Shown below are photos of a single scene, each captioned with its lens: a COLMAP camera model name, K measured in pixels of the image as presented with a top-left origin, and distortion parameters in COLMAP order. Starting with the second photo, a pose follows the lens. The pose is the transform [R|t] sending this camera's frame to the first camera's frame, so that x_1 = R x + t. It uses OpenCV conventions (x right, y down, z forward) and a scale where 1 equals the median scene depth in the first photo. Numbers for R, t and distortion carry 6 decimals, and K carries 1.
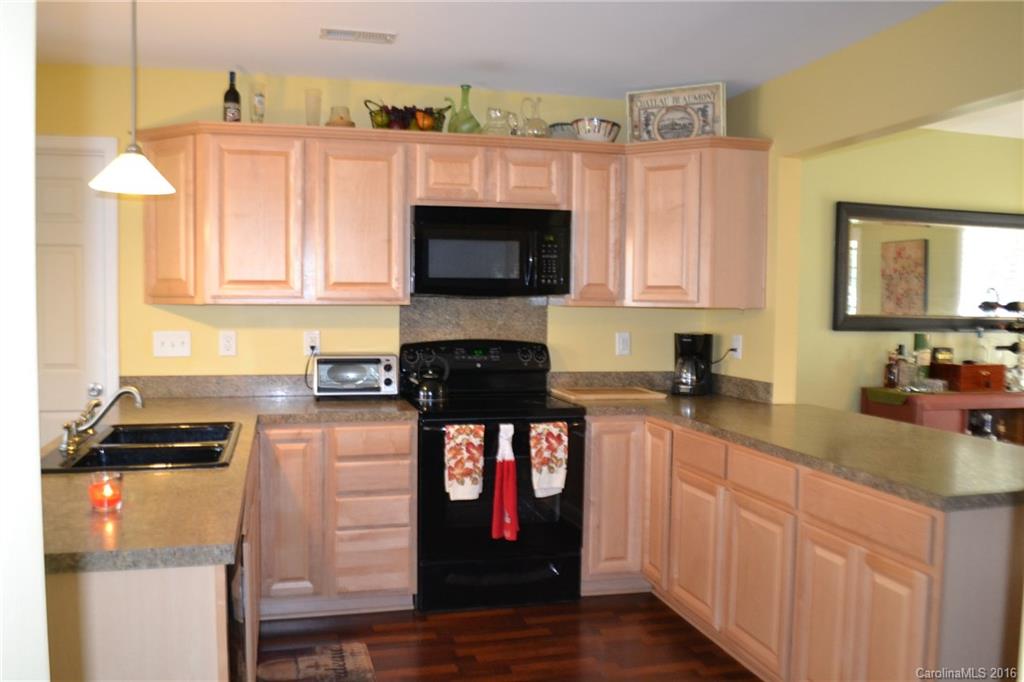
lens RADIAL K [[838.3, 0, 512.0], [0, 838.3, 341.0], [0, 0, 1]] dist [-0.086101, -0.004111]
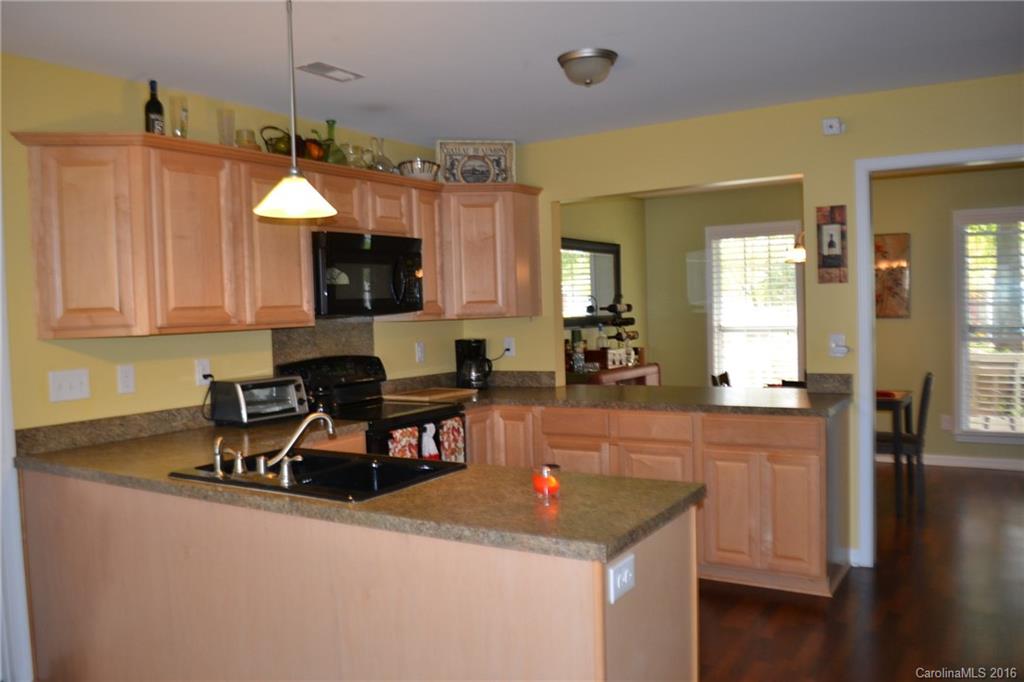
lens RADIAL K [[838.3, 0, 512.0], [0, 838.3, 341.0], [0, 0, 1]] dist [-0.086101, -0.004111]
pose [[0.724260, -0.061514, 0.686778, -0.642208], [0.075483, 0.997100, 0.009707, -0.015432], [-0.685383, 0.044810, 0.726802, 0.070741]]
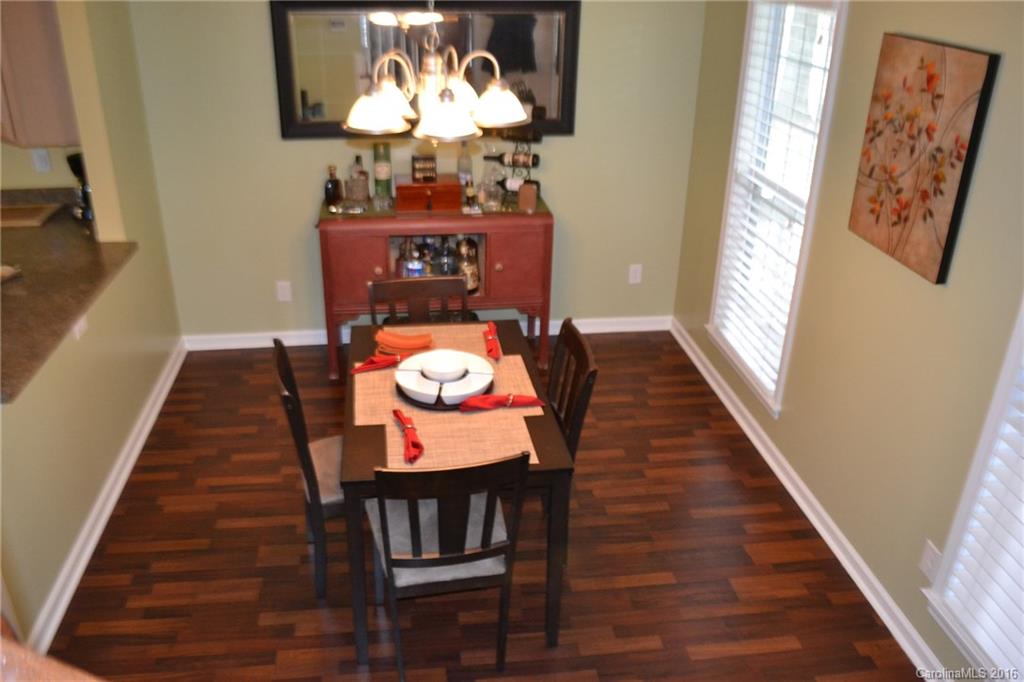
lens RADIAL K [[829.6, 0, 506.9], [0, 829.6, 322.1], [0, 0, 1]] dist [-0.038918, -0.000872]
pose [[0.992235, 0.058032, -0.110008, 0.903709], [-0.014196, 0.931538, 0.363366, -0.191203], [0.123563, -0.358983, 0.925129, 0.095774]]
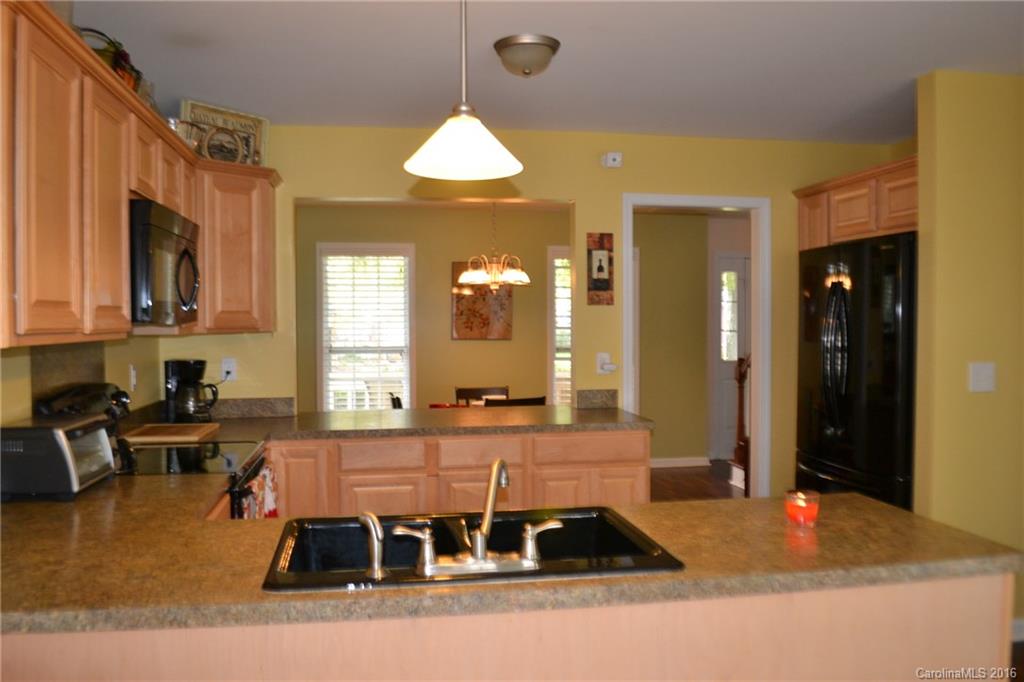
lens RADIAL K [[829.6, 0, 506.9], [0, 829.6, 322.1], [0, 0, 1]] dist [-0.038918, -0.000872]
pose [[0.083393, -0.013301, 0.996428, -0.760286], [0.058792, 0.998235, 0.008405, -0.042381], [-0.994781, 0.057881, 0.084028, 0.603685]]
